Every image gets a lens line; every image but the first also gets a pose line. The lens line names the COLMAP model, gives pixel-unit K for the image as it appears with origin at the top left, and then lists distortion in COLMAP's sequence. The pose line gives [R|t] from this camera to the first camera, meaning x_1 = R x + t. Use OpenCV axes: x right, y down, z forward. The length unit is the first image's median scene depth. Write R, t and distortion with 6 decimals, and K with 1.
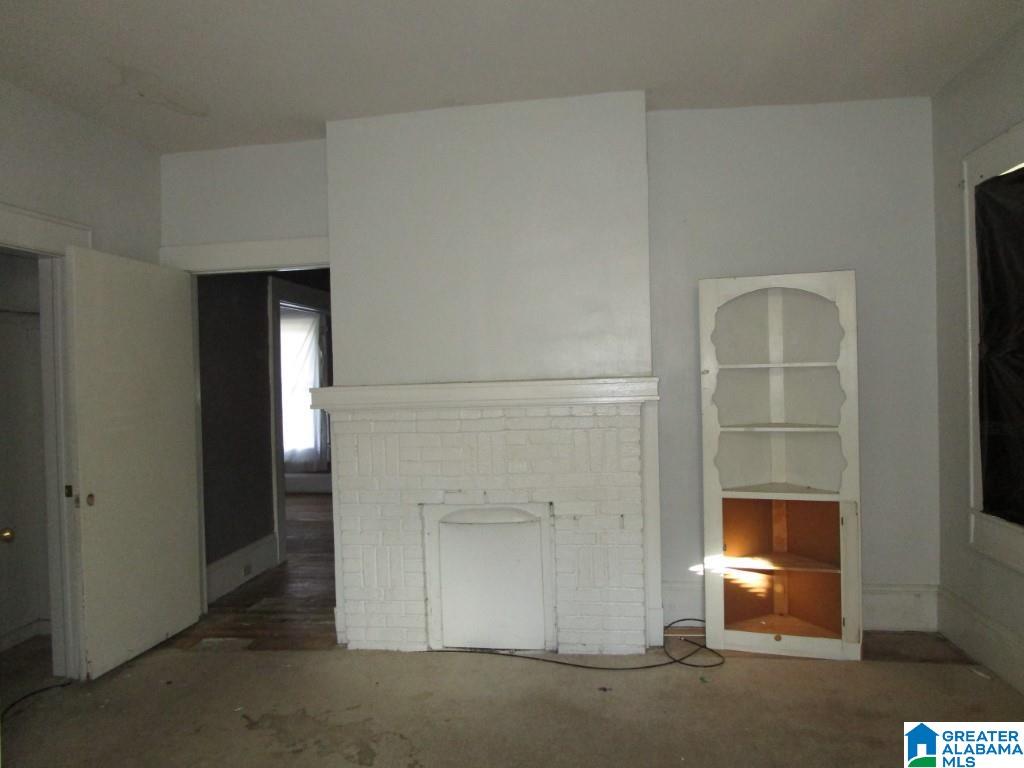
lens RADIAL K [[736.8, 0, 511.9], [0, 736.8, 380.4], [0, 0, 1]] dist [-0.019078, 0.008810]
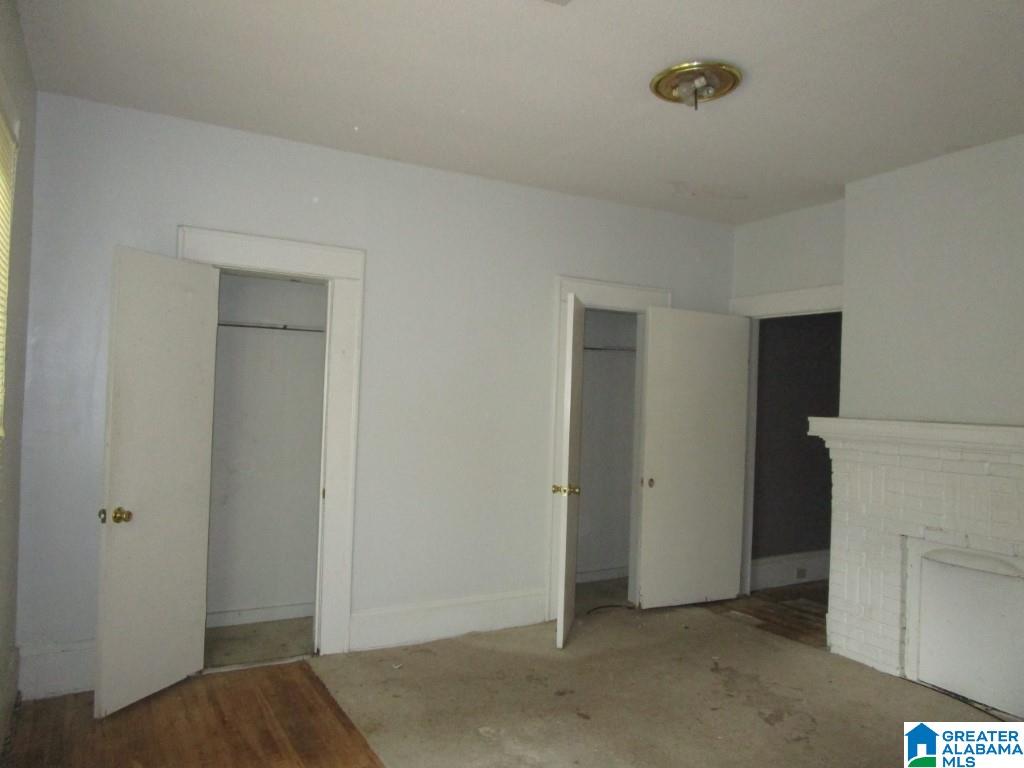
lens RADIAL K [[736.8, 0, 507.0], [0, 736.8, 383.3], [0, 0, 1]] dist [-0.019078, 0.008810]
pose [[0.600500, 0.039768, -0.798635, 0.361917], [-0.061838, 0.998081, 0.003203, -0.016525], [0.797230, 0.047462, 0.601807, -0.087451]]
